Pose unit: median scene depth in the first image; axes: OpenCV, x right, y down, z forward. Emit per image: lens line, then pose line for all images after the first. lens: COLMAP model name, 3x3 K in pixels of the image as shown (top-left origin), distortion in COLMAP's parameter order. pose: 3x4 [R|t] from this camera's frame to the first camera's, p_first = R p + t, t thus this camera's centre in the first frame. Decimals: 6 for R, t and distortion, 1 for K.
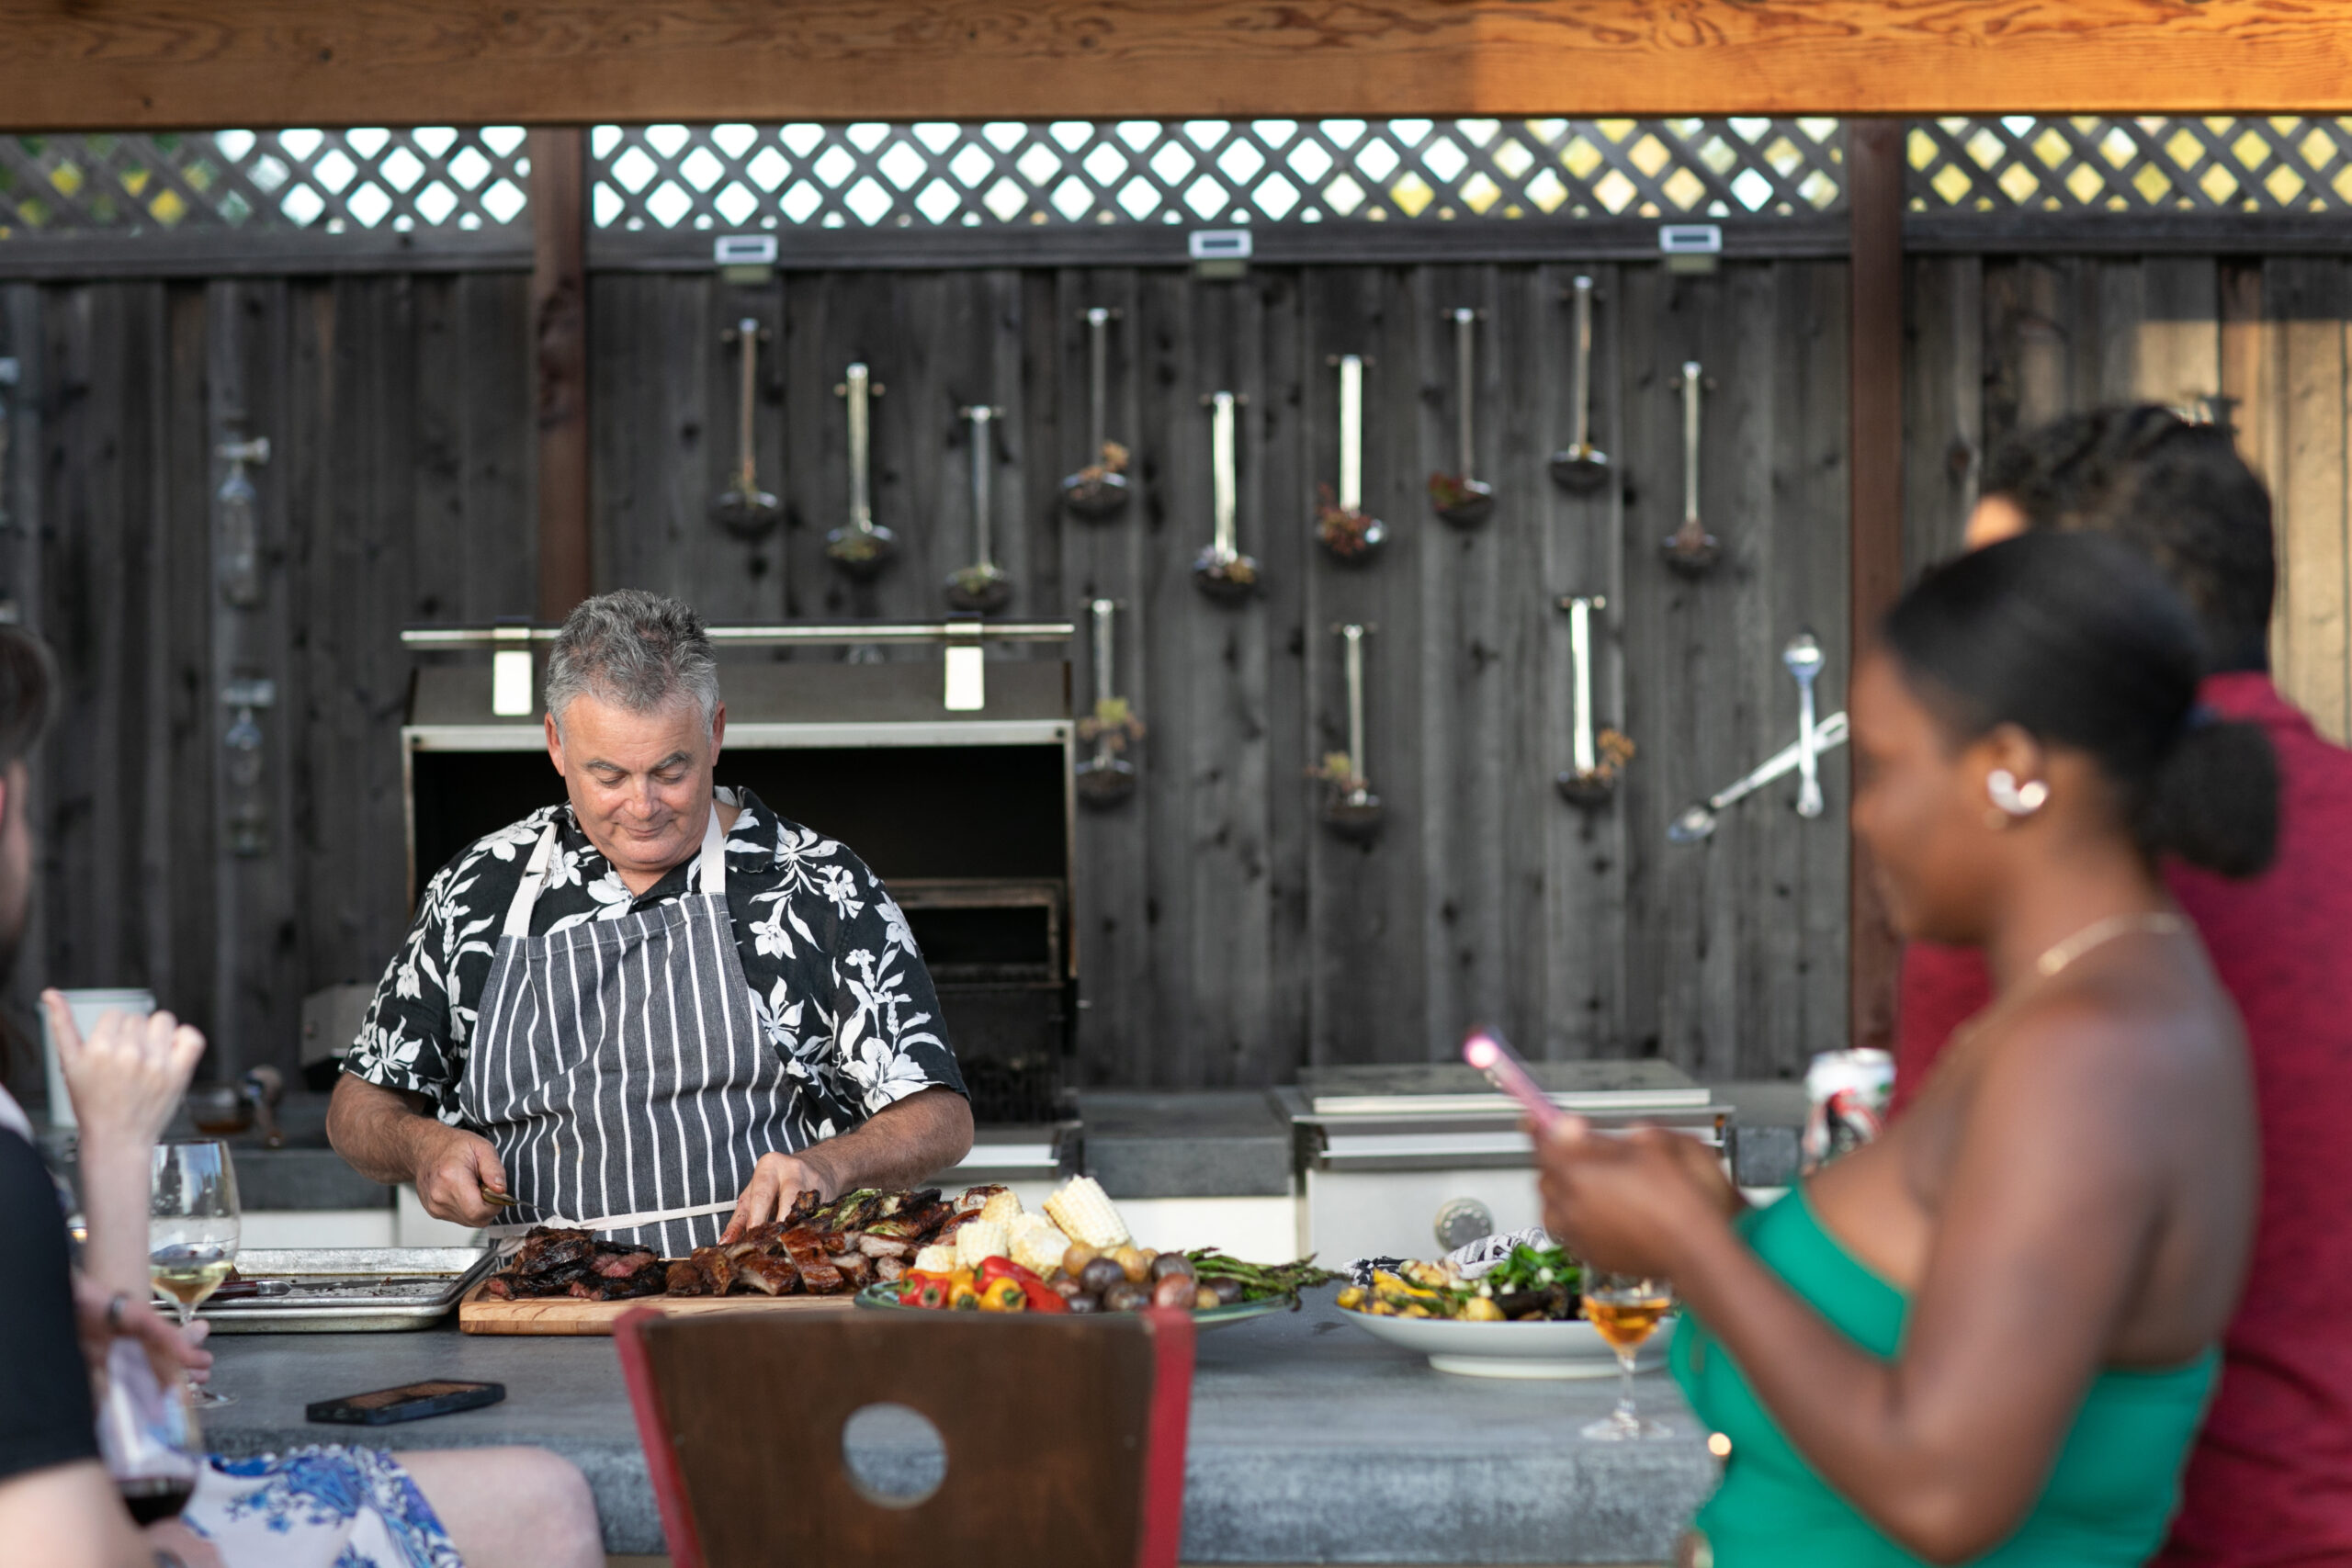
lens RADIAL K [[5508.8, 0, 1157.6], [0, 5508.8, 777.9], [0, 0, 1]] dist [-0.125113, 0.000000]
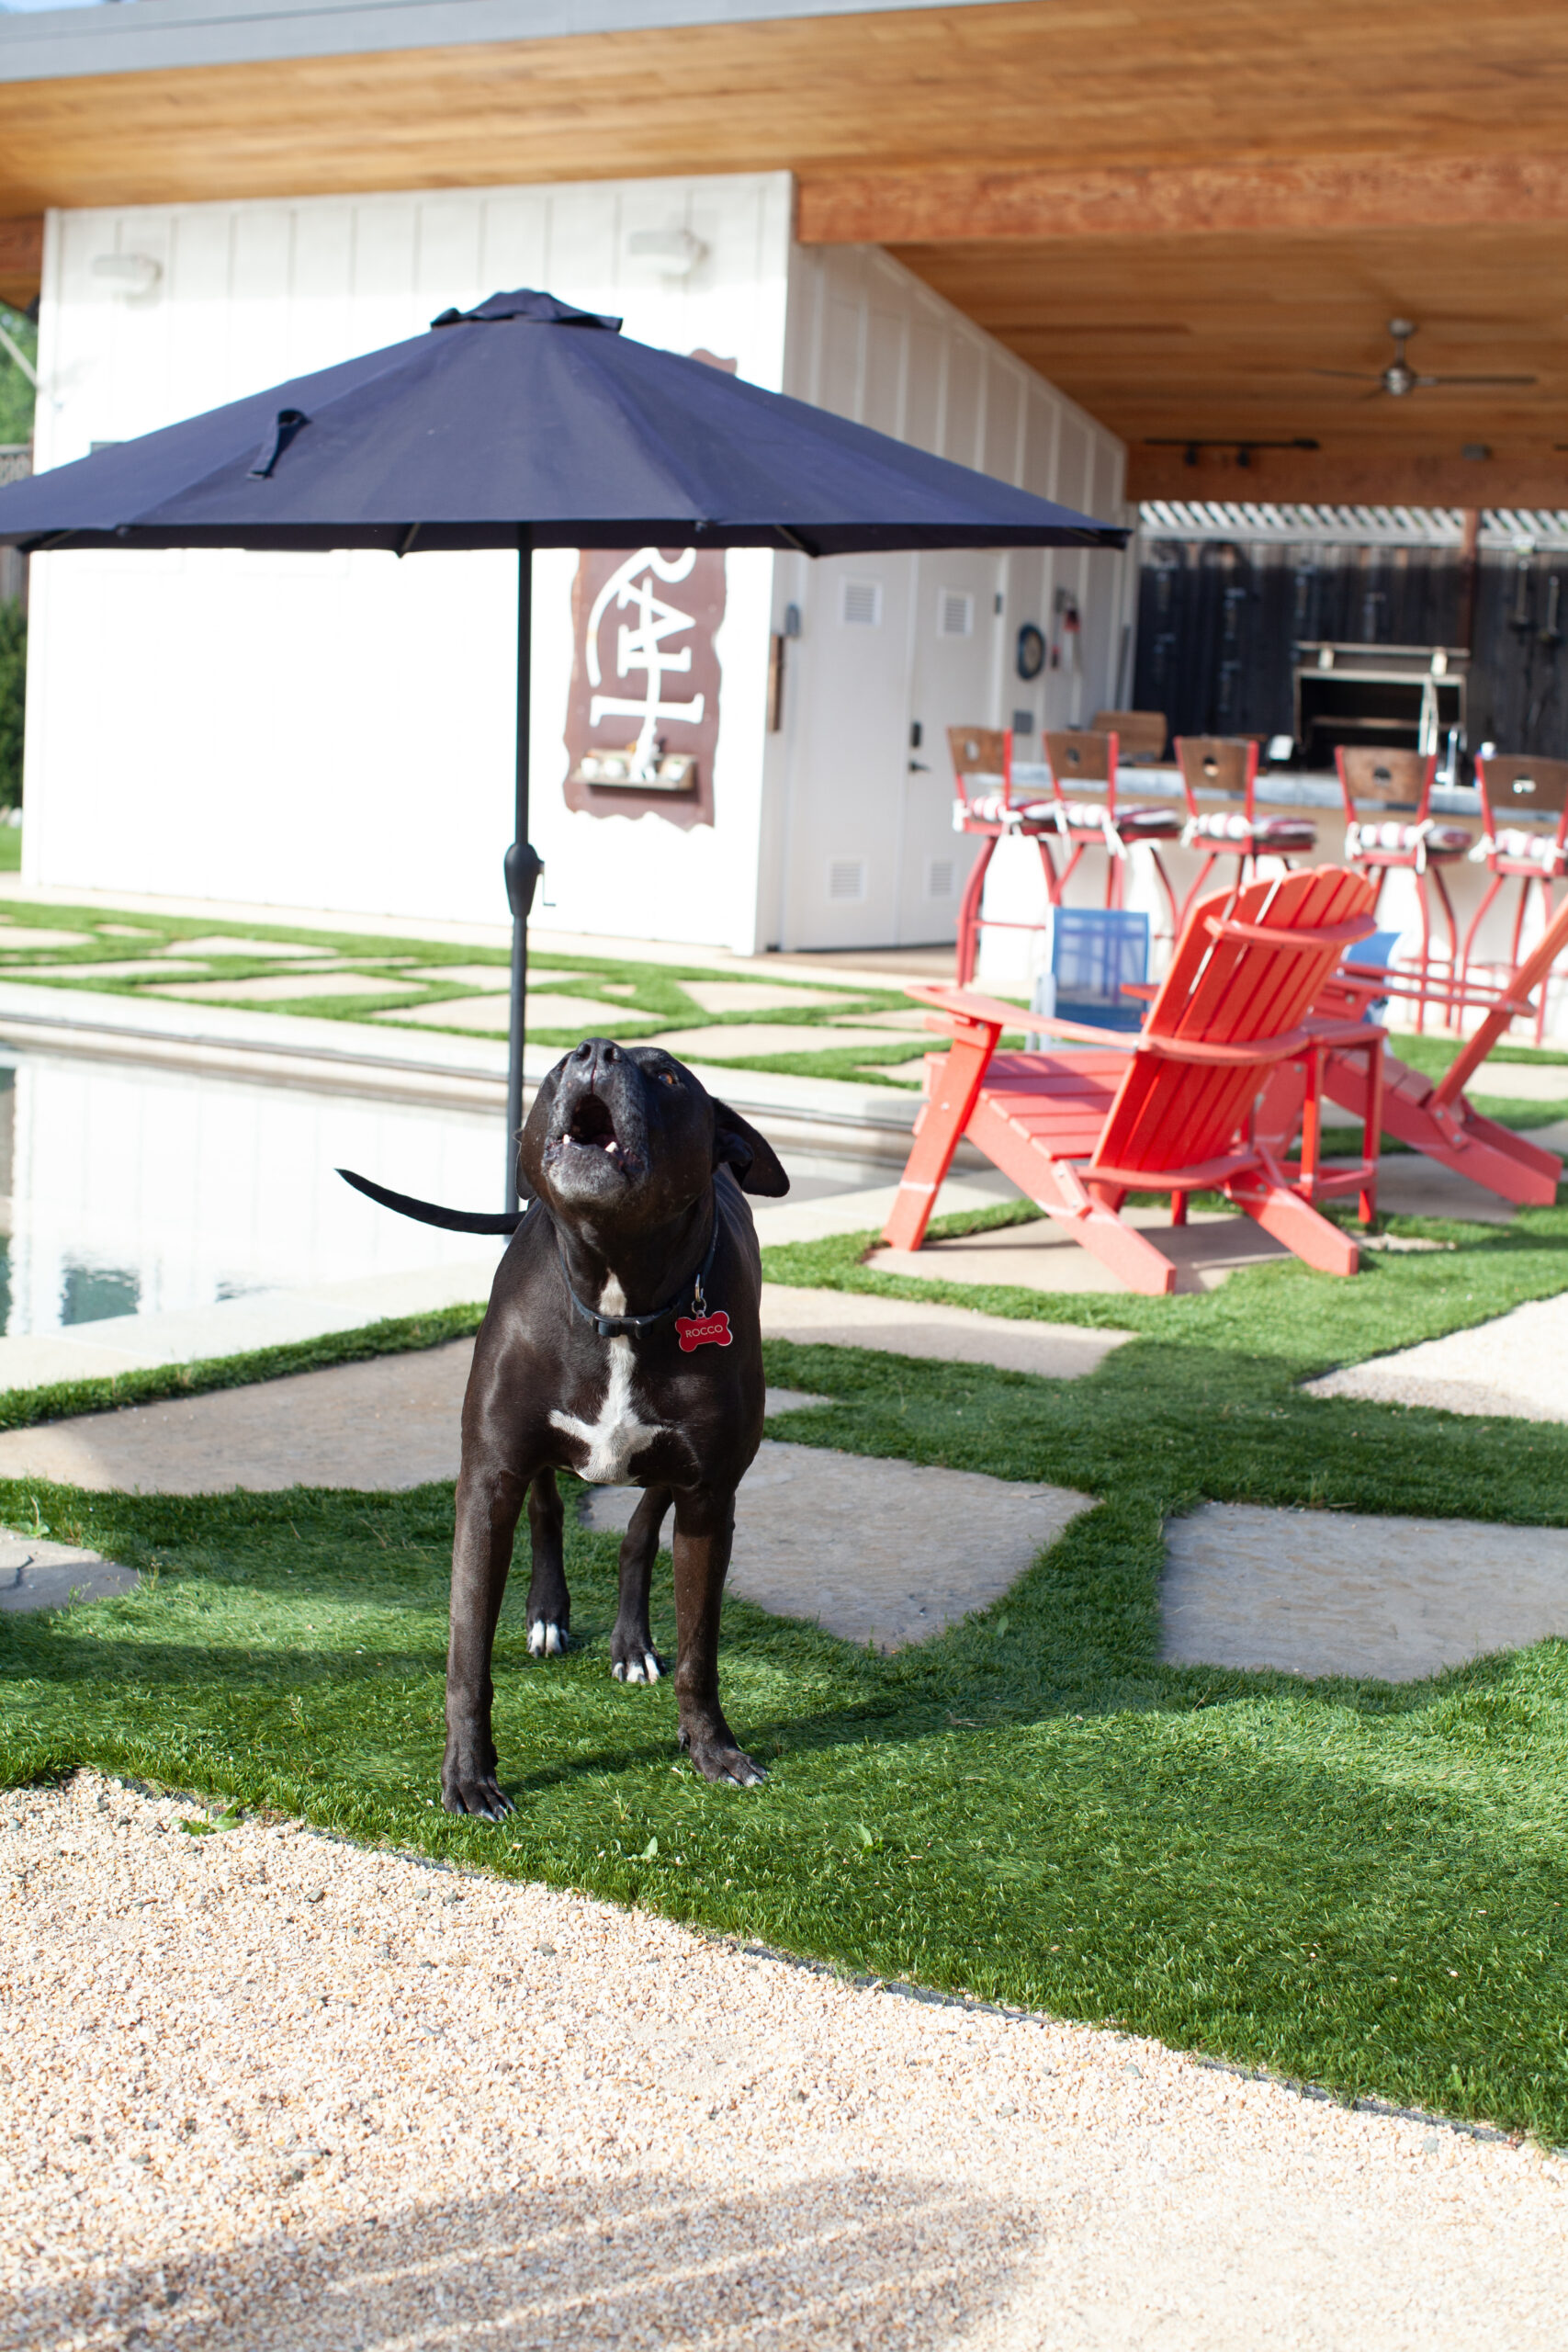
lens RADIAL K [[3411.4, 0, 777.2], [0, 3411.4, 1177.1], [0, 0, 1]] dist [-0.109174, 0.000000]
pose [[0.815512, 0.132392, -0.563394, 0.719756], [-0.071729, 0.989099, 0.128601, 0.047505], [0.574278, -0.064464, 0.816118, -0.874972]]
